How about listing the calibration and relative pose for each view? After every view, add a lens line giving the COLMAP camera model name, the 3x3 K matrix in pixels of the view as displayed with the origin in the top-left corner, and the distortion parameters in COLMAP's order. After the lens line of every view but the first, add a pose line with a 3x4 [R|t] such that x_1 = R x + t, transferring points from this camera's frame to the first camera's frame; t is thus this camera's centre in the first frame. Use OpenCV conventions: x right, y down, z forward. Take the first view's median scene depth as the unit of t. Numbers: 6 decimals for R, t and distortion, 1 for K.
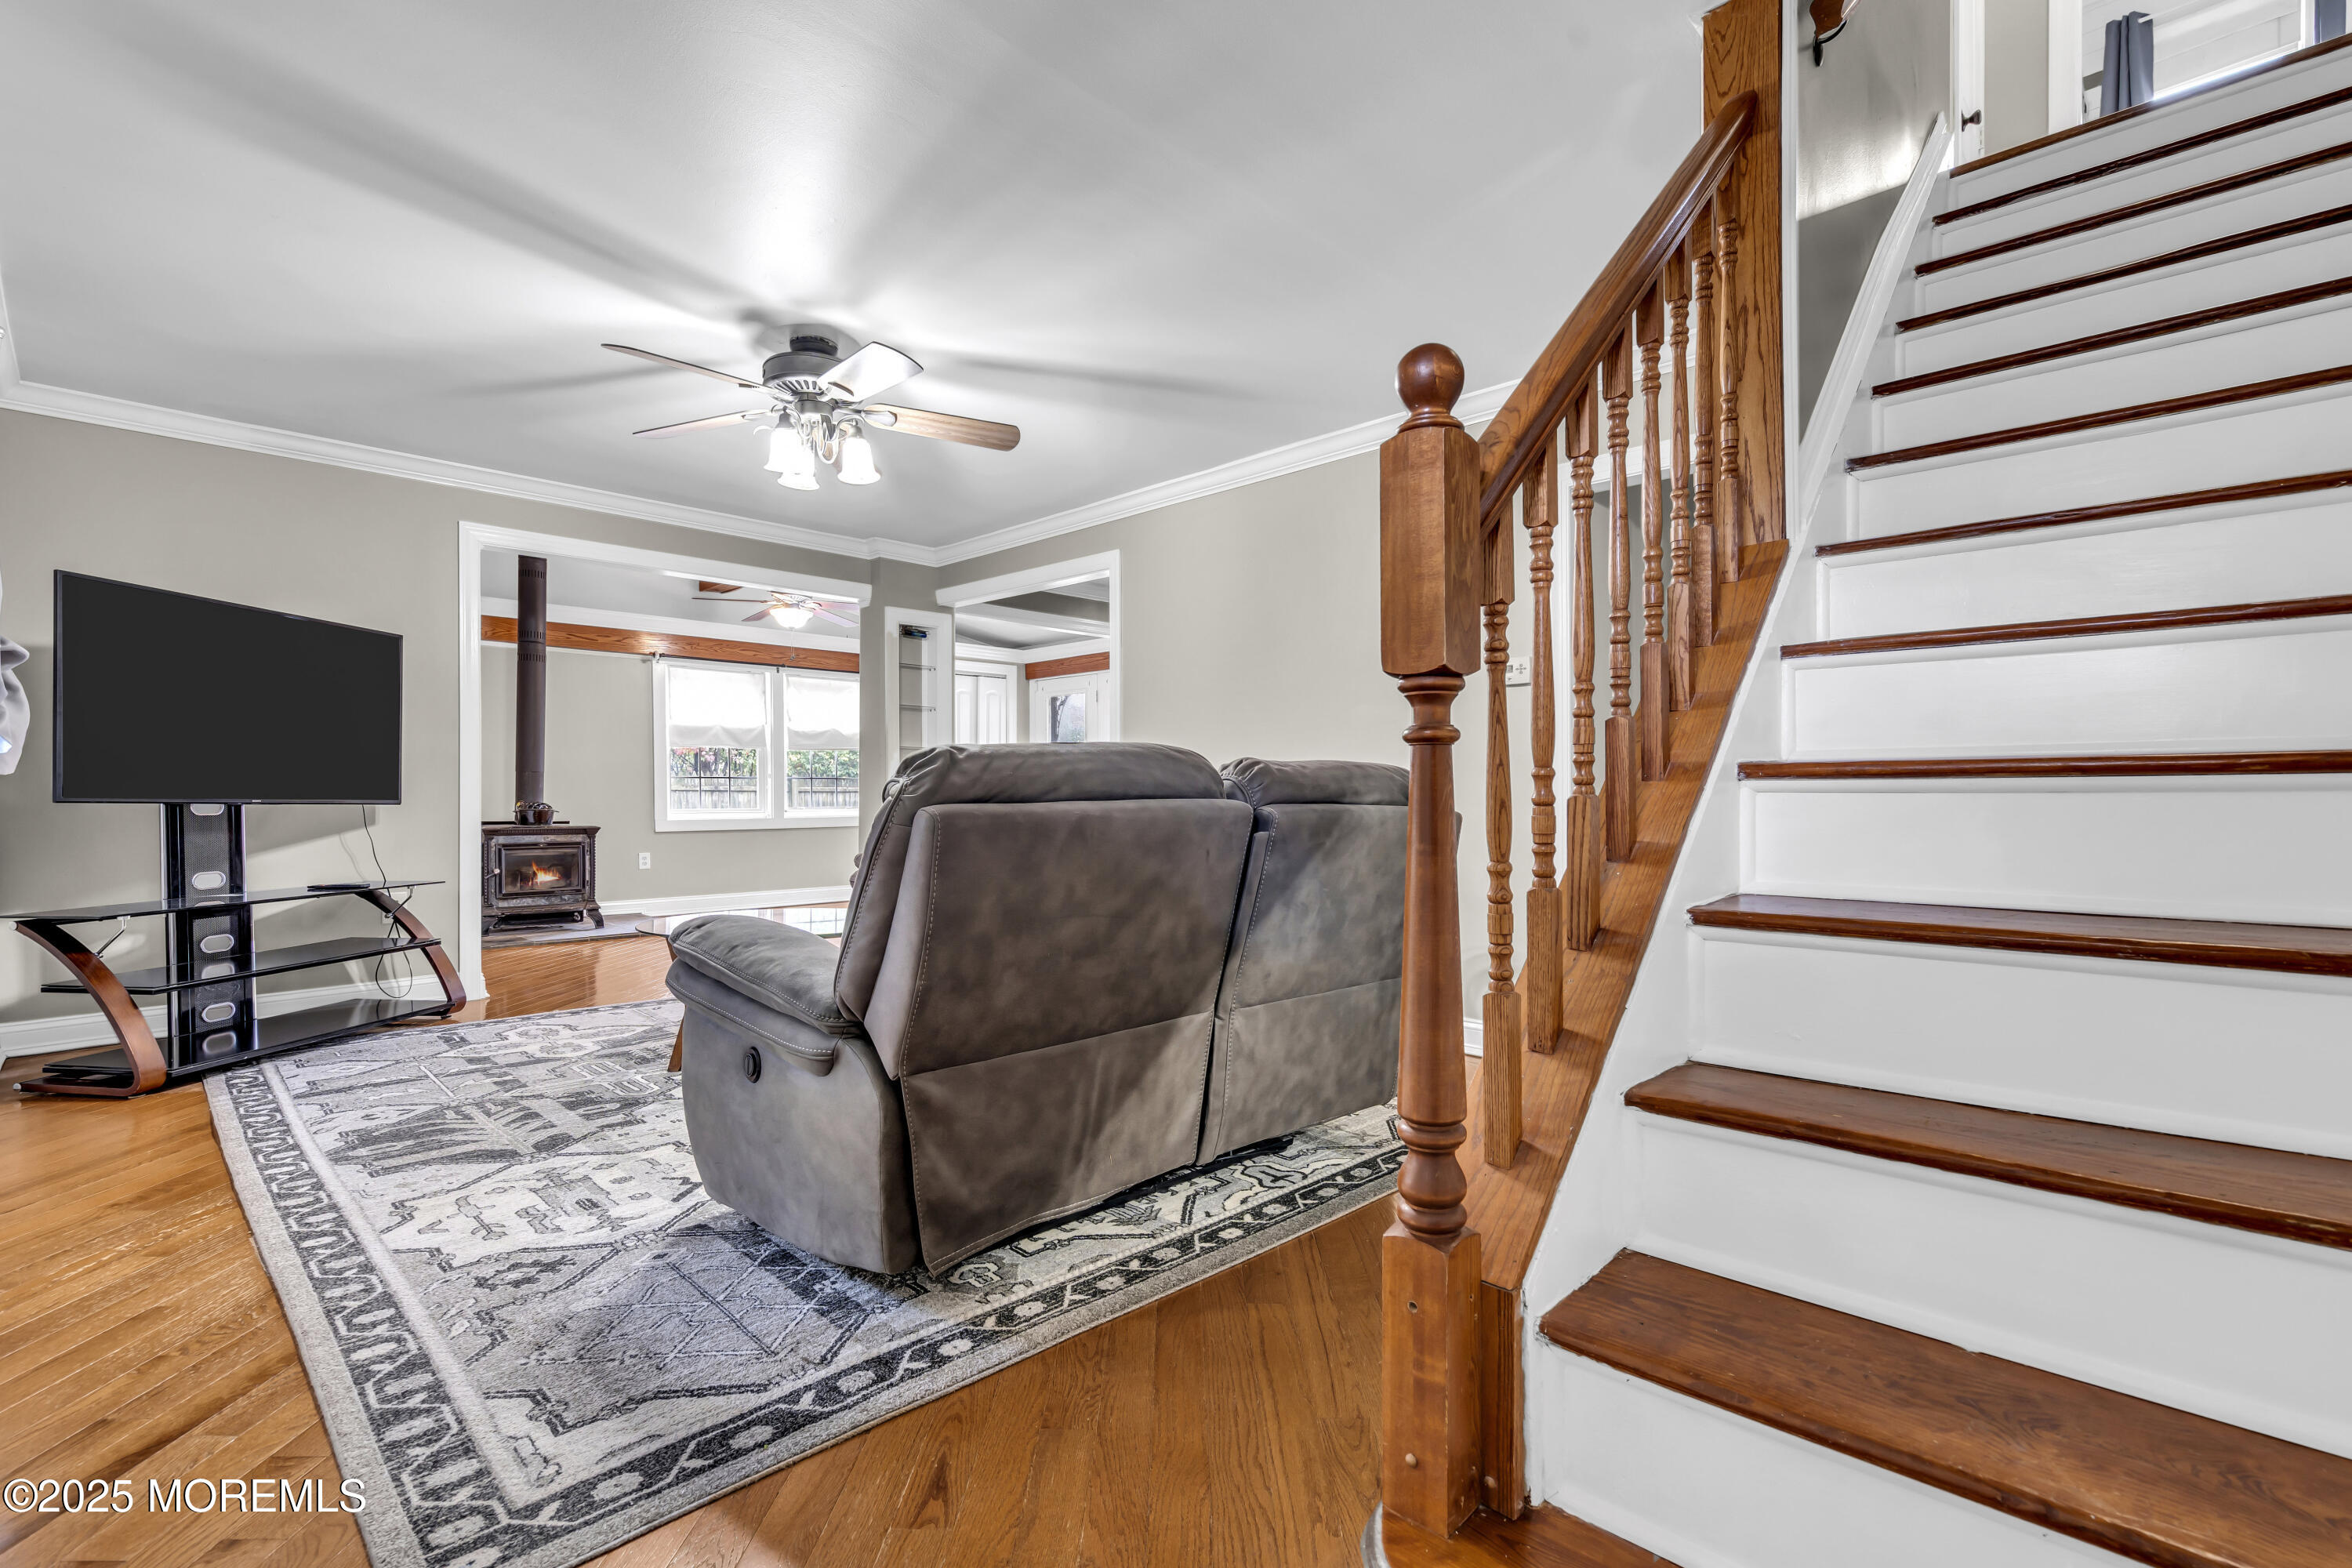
lens RADIAL K [[1102.5, 0, 1191.0], [0, 1102.5, 791.2], [0, 0, 1]] dist [-0.004542, 0.002378]
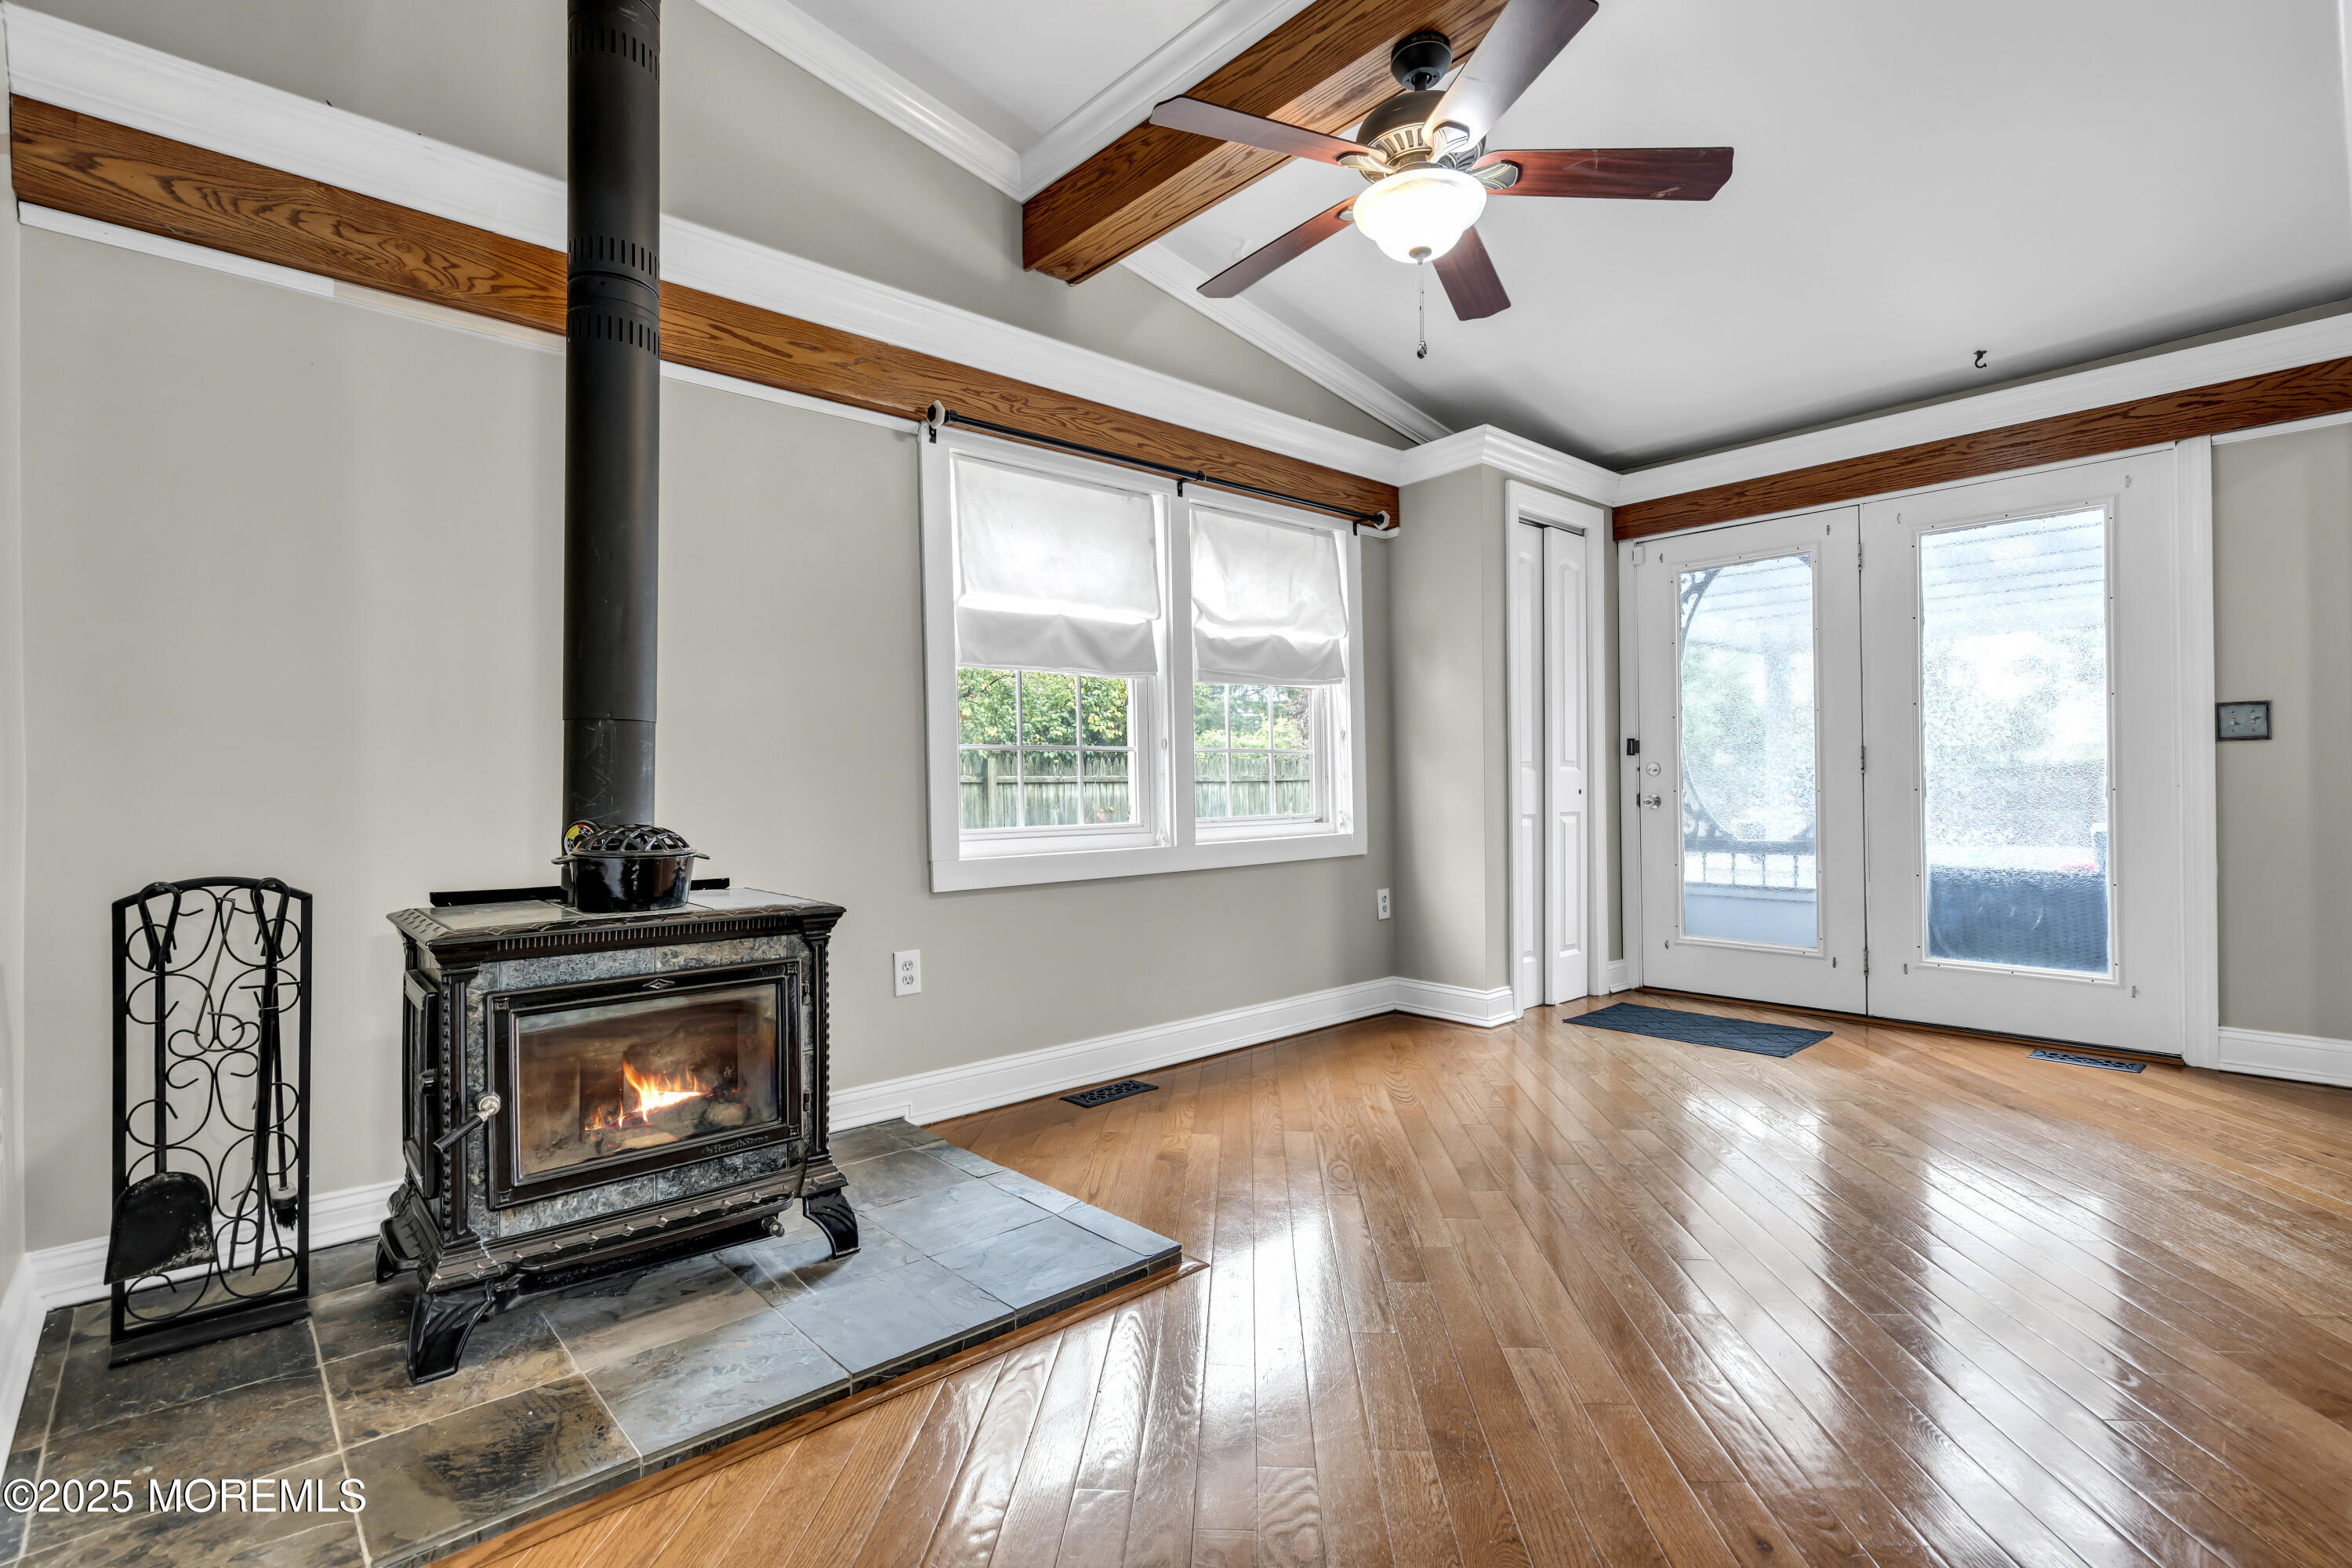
lens RADIAL K [[1102.5, 0, 1165.0], [0, 1102.5, 779.5], [0, 0, 1]] dist [-0.004542, 0.002378]
pose [[0.998491, -0.011003, -0.053803, -0.438109], [0.010710, 0.999926, -0.005735, 0.001573], [0.053862, 0.005150, 0.998535, 0.717171]]
